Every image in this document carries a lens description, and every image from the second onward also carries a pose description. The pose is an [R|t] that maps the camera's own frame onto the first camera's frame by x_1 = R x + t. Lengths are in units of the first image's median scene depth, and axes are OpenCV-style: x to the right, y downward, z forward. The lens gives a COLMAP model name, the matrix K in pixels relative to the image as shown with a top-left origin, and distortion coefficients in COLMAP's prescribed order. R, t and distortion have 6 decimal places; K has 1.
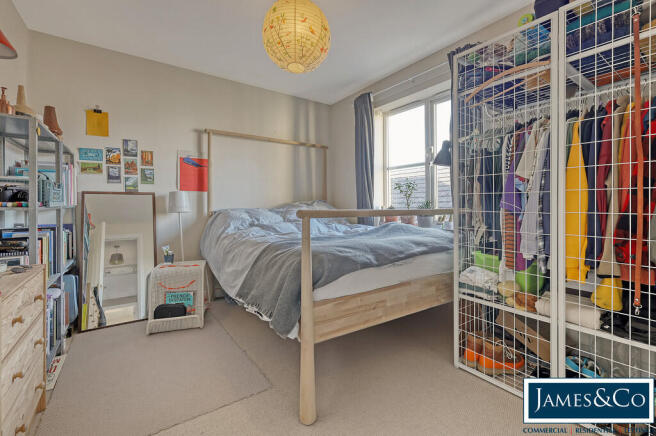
lens RADIAL K [[284.4, 0, 335.4], [0, 284.4, 207.0], [0, 0, 1]] dist [-0.006063, 0.000149]
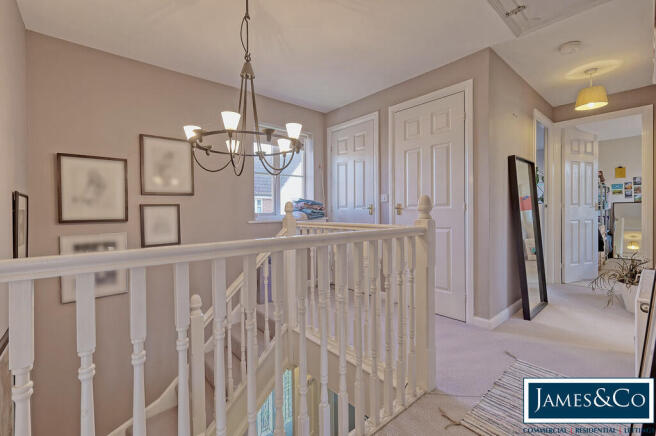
lens RADIAL K [[284.4, 0, 328.9], [0, 284.4, 214.5], [0, 0, 1]] dist [-0.006063, 0.000149]
pose [[0.082004, 0.007600, -0.996603, 1.238836], [0.005981, 0.999949, 0.008118, 0.011654], [0.996614, -0.006627, 0.081955, -1.527764]]
